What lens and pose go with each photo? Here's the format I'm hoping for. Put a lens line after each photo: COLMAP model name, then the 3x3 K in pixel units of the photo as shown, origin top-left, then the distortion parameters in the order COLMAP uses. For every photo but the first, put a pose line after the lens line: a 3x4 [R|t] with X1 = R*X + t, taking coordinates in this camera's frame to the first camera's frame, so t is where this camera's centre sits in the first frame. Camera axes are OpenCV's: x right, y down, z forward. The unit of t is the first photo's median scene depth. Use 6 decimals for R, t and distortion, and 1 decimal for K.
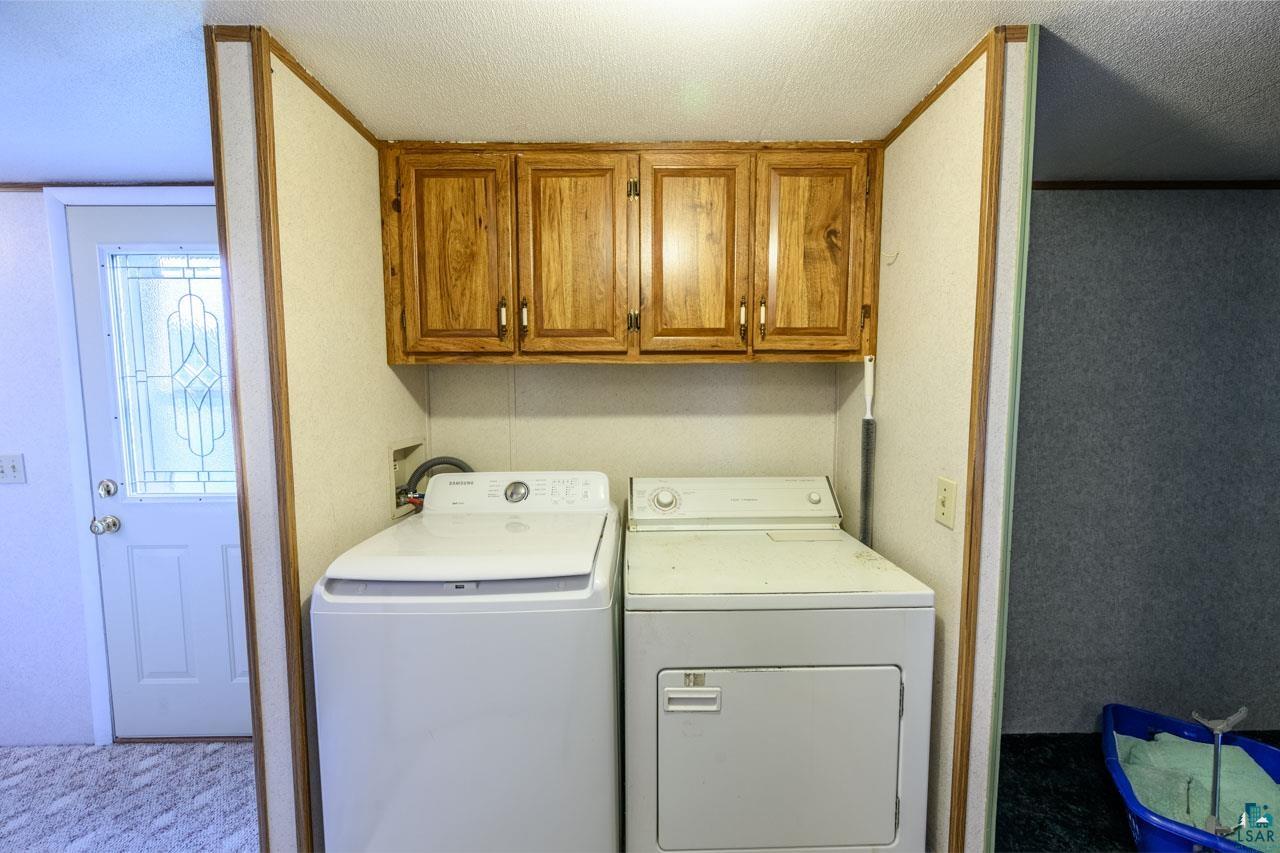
lens RADIAL K [[499.7, 0, 640.0], [0, 499.7, 426.5], [0, 0, 1]] dist [-0.000323, 0.000037]
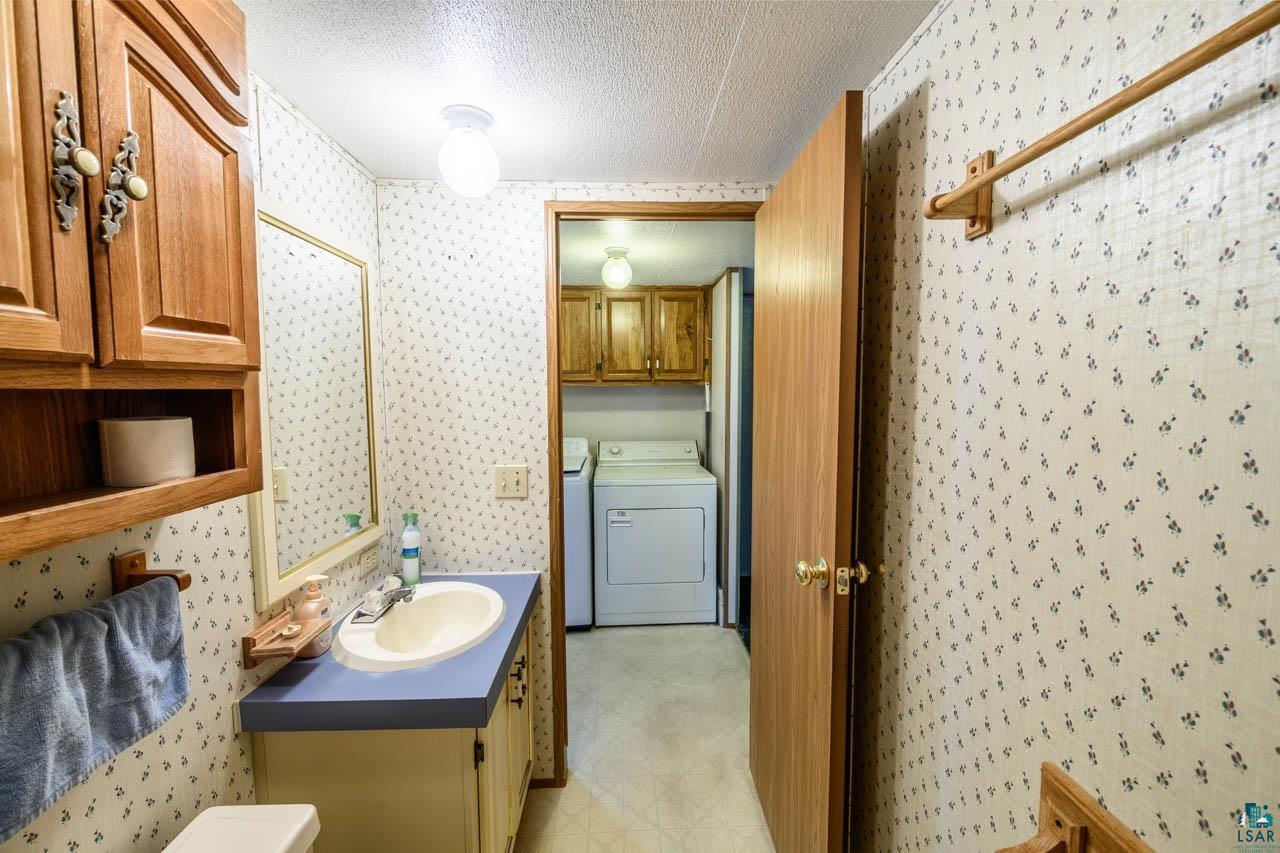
lens RADIAL K [[499.7, 0, 640.0], [0, 499.7, 426.5], [0, 0, 1]] dist [-0.000323, 0.000037]
pose [[0.999415, -0.005158, 0.033818, 0.091277], [0.005160, 0.999987, 0.000018, 0.050039], [-0.033817, 0.000156, 0.999428, -1.178406]]
